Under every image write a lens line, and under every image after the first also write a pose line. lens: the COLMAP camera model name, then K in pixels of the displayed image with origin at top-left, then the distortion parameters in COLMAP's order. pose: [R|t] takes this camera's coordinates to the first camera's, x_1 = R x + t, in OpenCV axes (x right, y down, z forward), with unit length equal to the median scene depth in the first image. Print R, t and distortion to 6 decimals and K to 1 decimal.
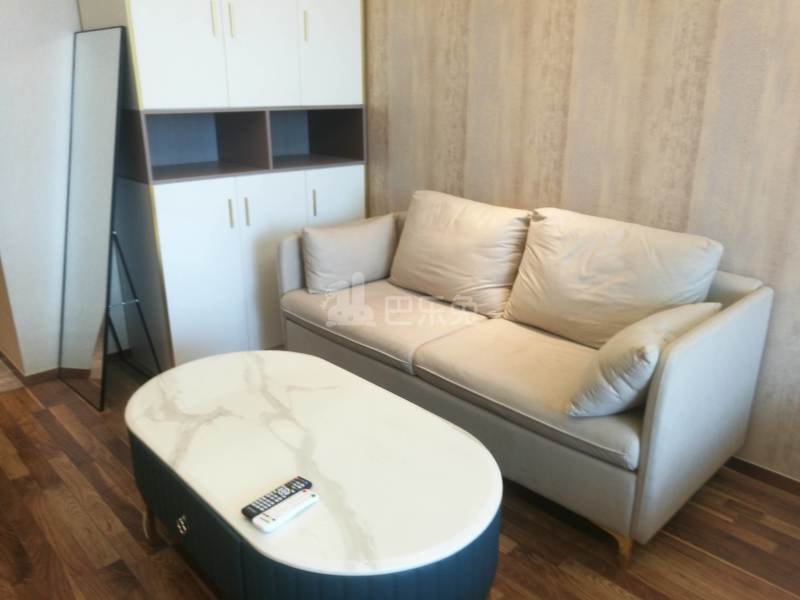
lens RADIAL K [[627.9, 0, 397.7], [0, 627.9, 291.9], [0, 0, 1]] dist [0.015548, -0.001001]
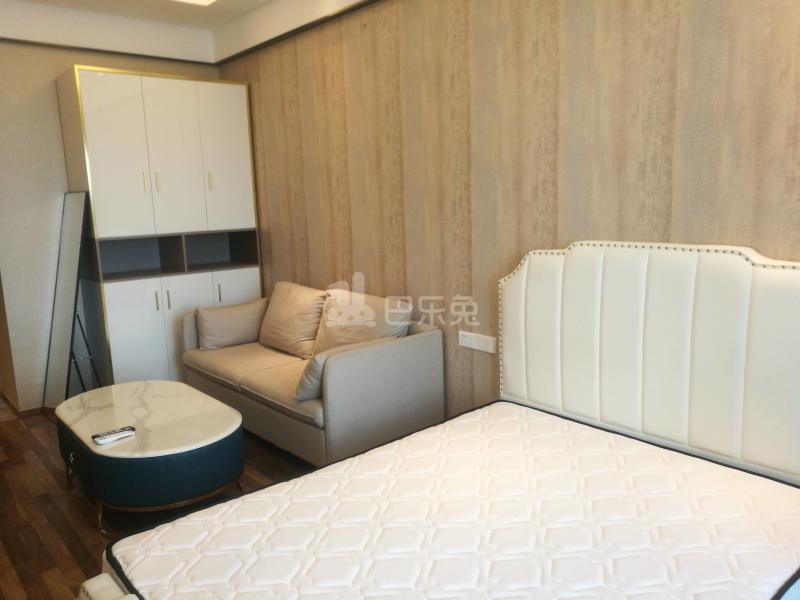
lens RADIAL K [[627.9, 0, 397.7], [0, 627.9, 291.9], [0, 0, 1]] dist [0.015548, -0.001001]
pose [[0.997562, -0.029231, -0.063362, 0.465133], [0.018327, 0.985905, -0.166299, 0.133425], [0.067330, 0.164732, 0.984038, -0.526999]]
